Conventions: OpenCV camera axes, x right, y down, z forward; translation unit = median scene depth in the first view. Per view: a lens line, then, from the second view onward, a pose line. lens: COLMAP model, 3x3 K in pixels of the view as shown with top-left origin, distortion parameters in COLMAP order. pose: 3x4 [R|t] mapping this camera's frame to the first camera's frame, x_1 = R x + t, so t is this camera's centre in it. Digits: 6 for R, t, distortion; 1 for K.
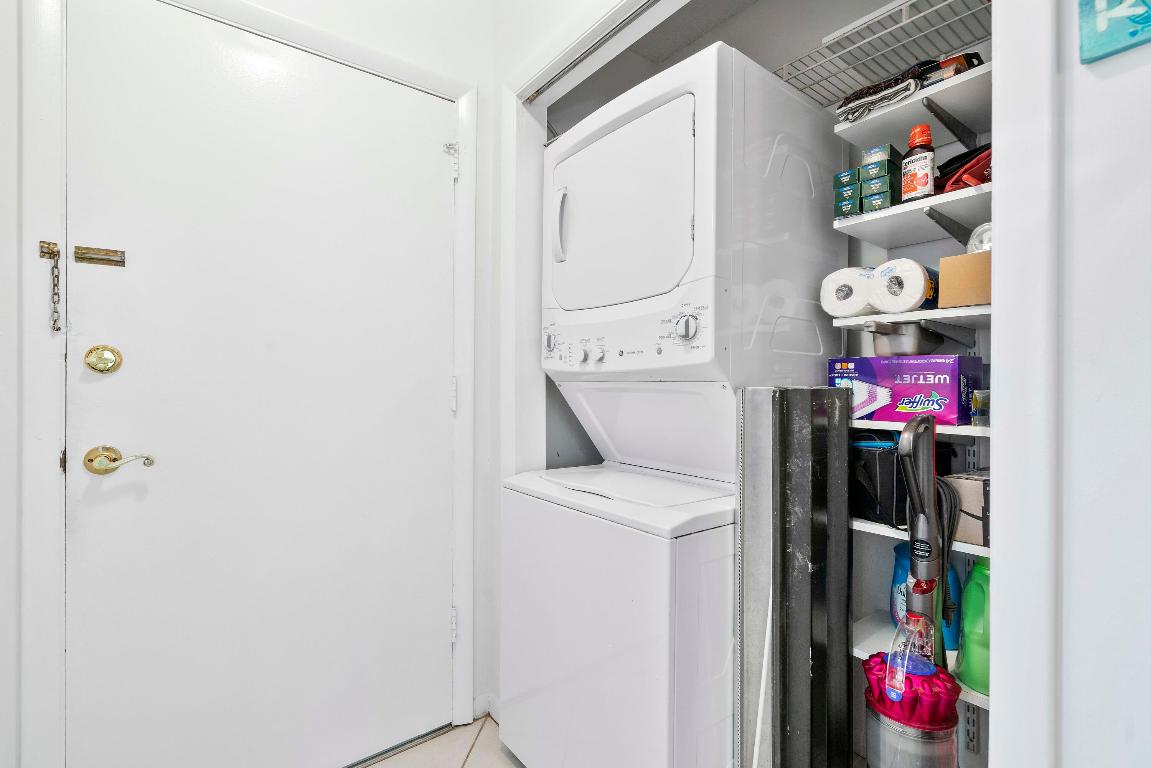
lens RADIAL K [[530.6, 0, 579.6], [0, 530.6, 382.5], [0, 0, 1]] dist [-0.001855, 0.000816]
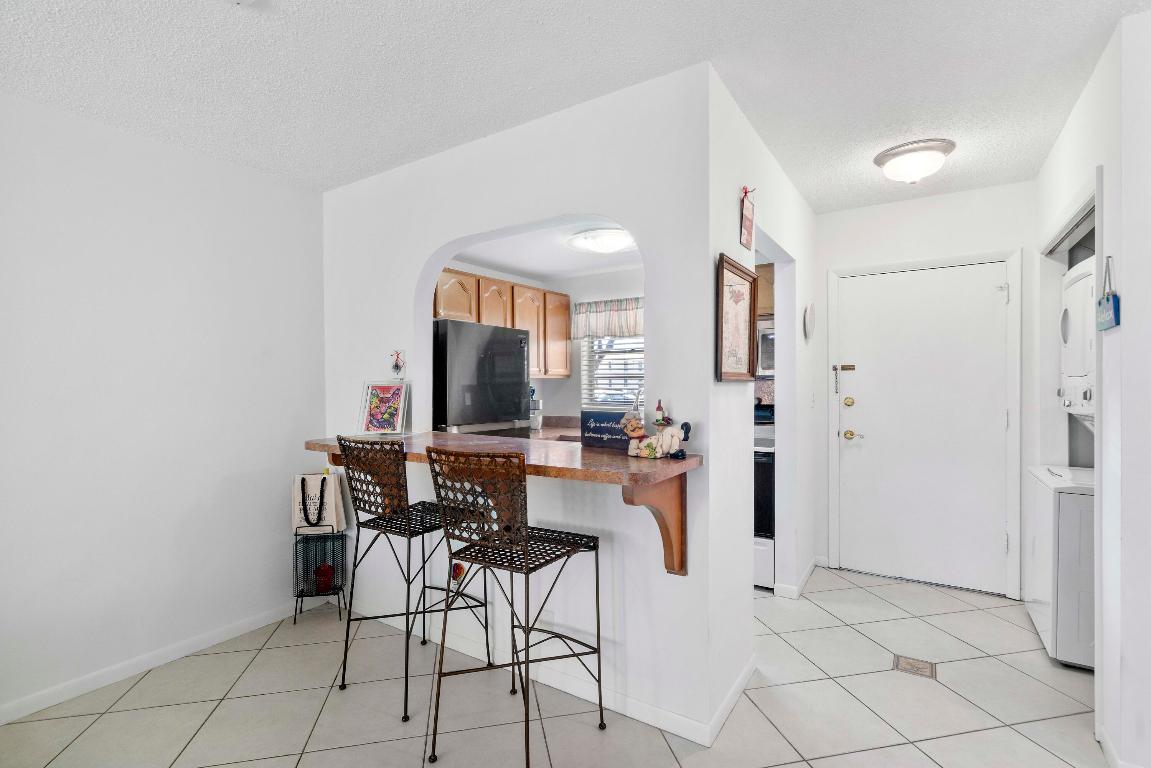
lens RADIAL K [[530.6, 0, 579.6], [0, 530.6, 382.5], [0, 0, 1]] dist [-0.001855, 0.000816]
pose [[0.333620, -0.001552, -0.942706, 1.437786], [0.007393, 0.999972, 0.000970, -0.165840], [0.942679, -0.007293, 0.333622, -1.454133]]
